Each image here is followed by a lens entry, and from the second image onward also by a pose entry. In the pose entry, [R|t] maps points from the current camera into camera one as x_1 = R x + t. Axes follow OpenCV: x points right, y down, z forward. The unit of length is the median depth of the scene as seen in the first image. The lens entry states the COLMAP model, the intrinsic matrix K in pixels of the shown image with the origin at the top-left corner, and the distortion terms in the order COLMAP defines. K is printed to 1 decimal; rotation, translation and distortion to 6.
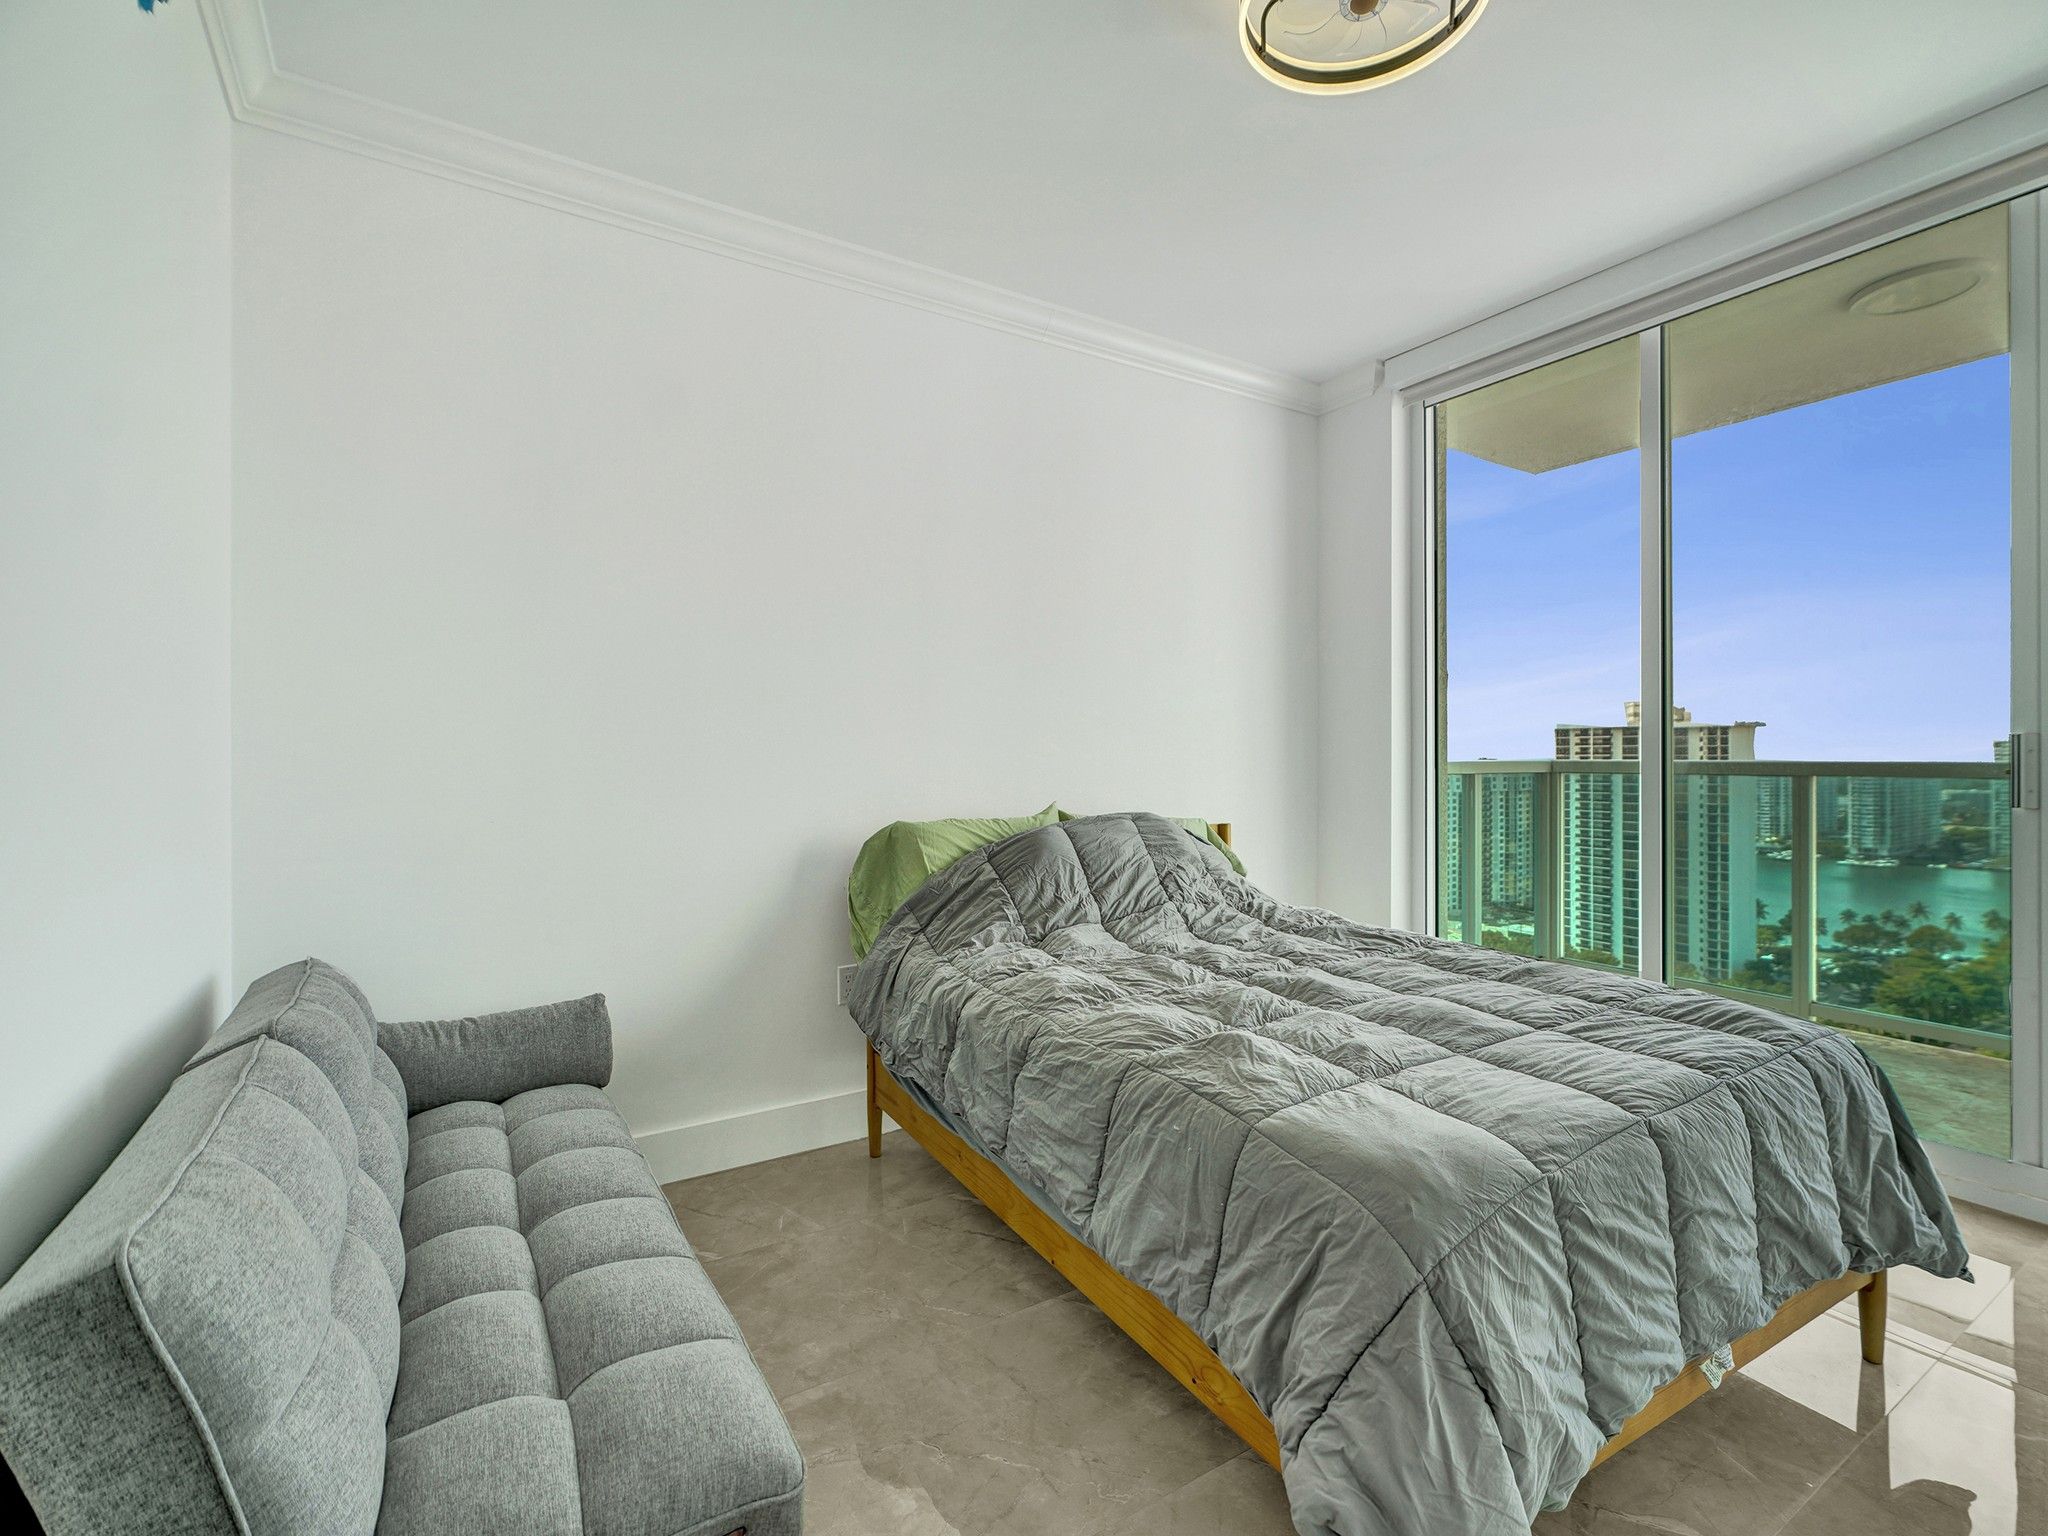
lens RADIAL K [[932.1, 0, 1031.9], [0, 932.1, 807.9], [0, 0, 1]] dist [-0.005623, 0.000203]
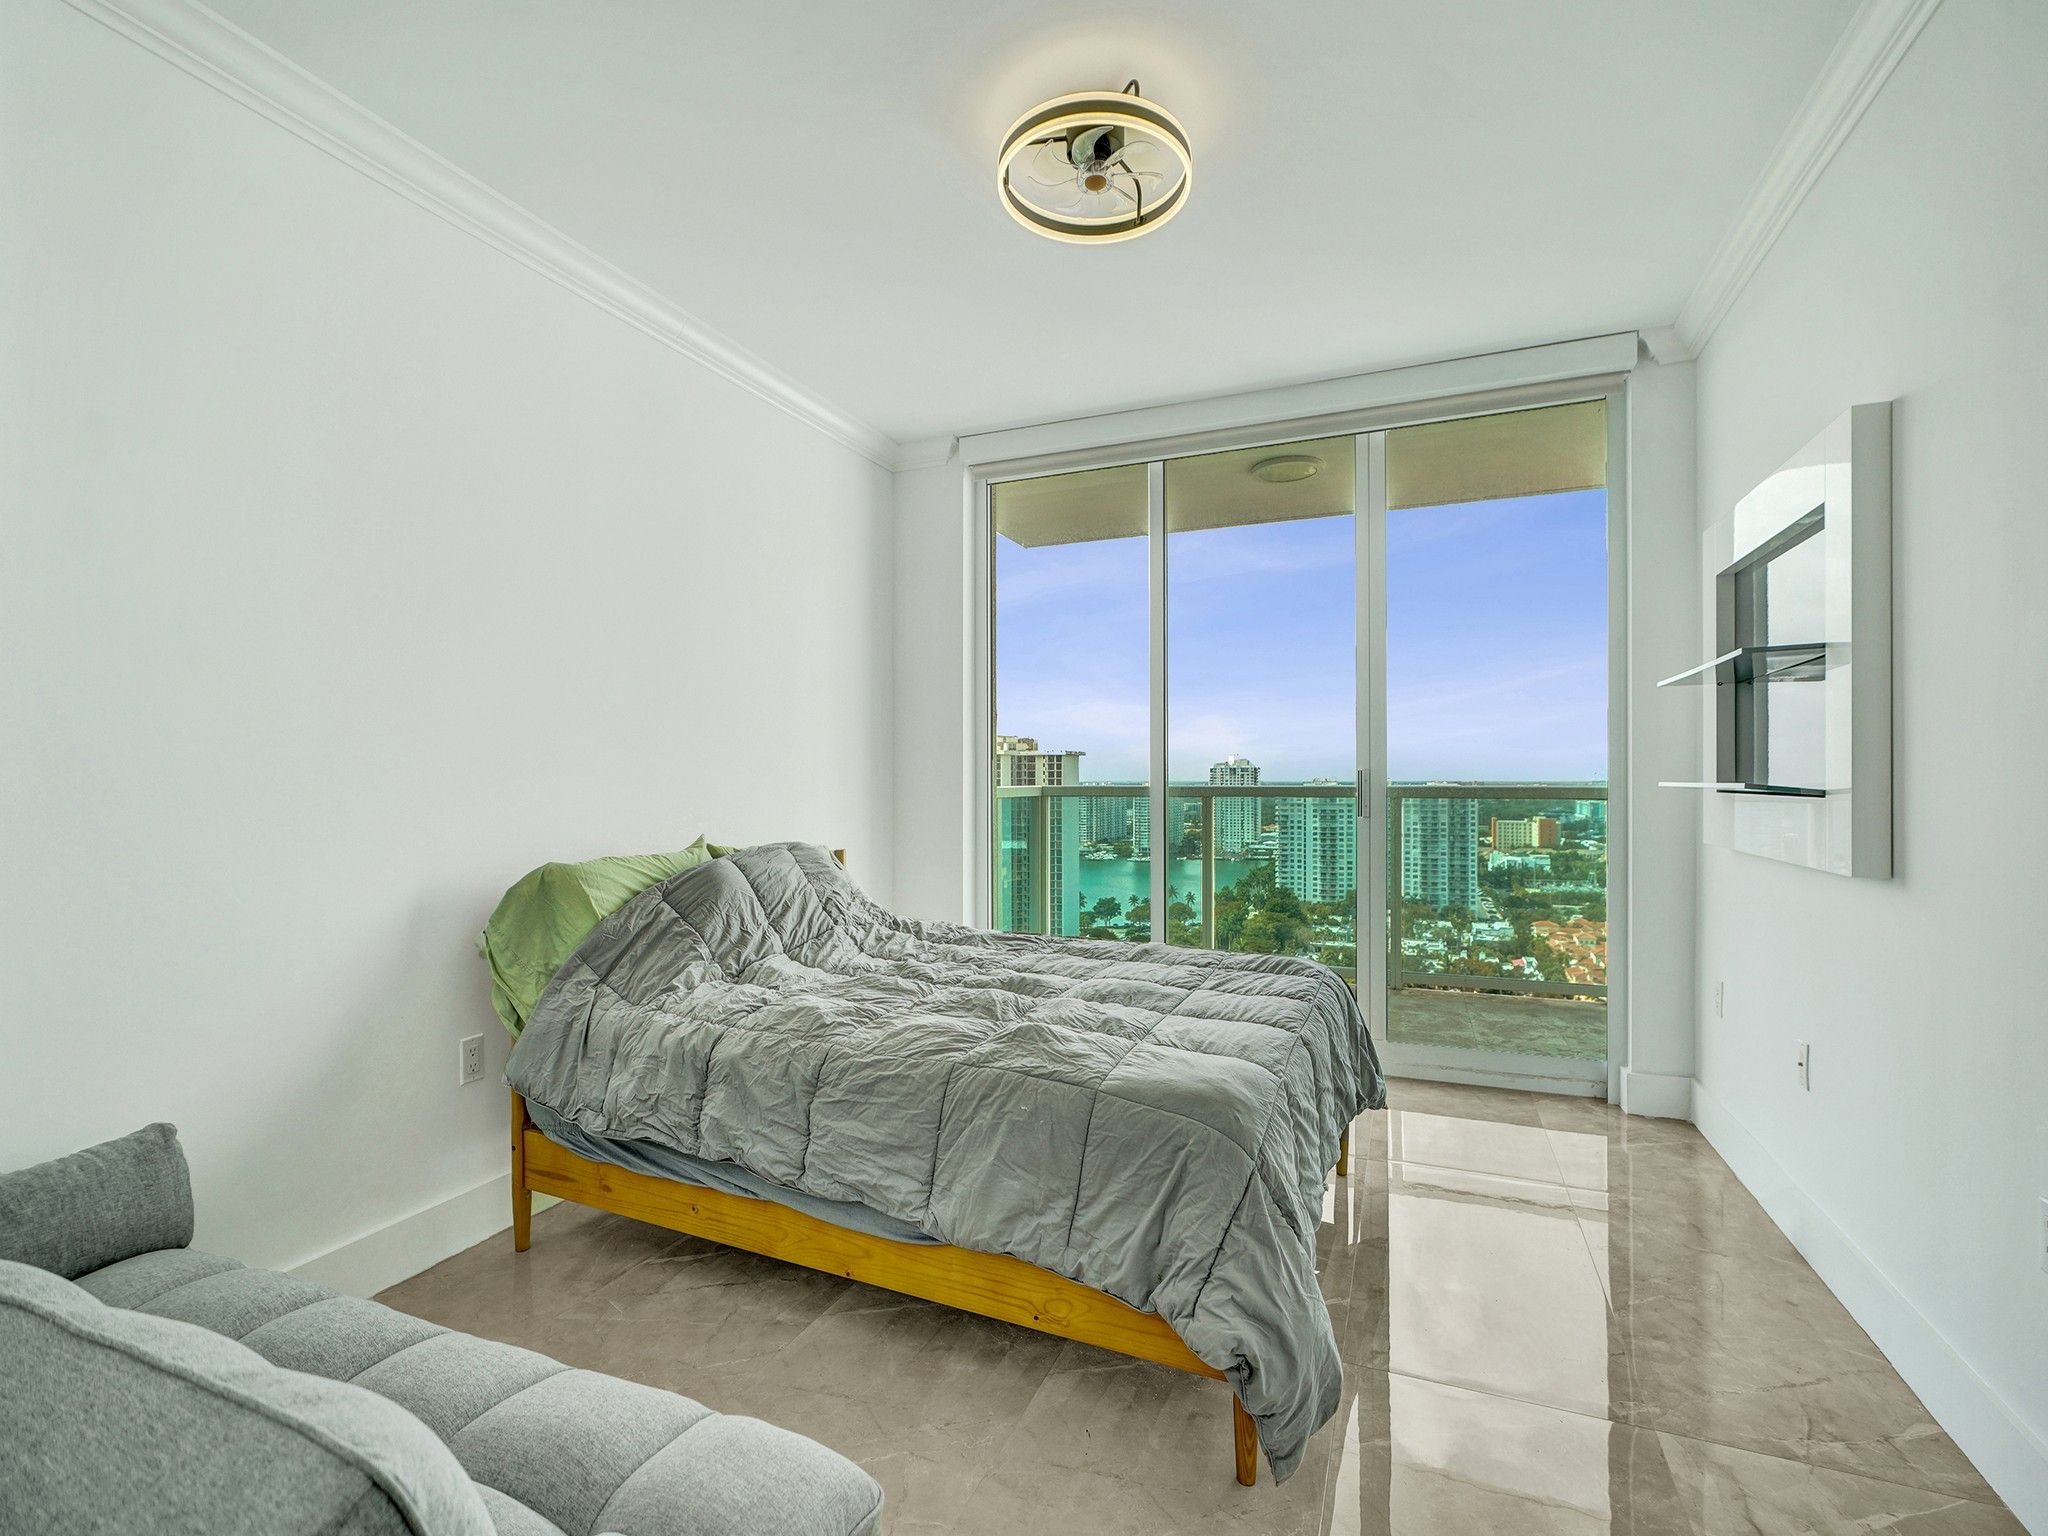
lens RADIAL K [[931.3, 0, 1033.0], [0, 931.3, 844.9], [0, 0, 1]] dist [-0.000421, 0.001407]
pose [[0.815820, -0.041309, 0.576828, -0.404930], [0.032647, 0.999145, 0.025380, -0.014504], [-0.577383, -0.001874, 0.816471, 0.026776]]
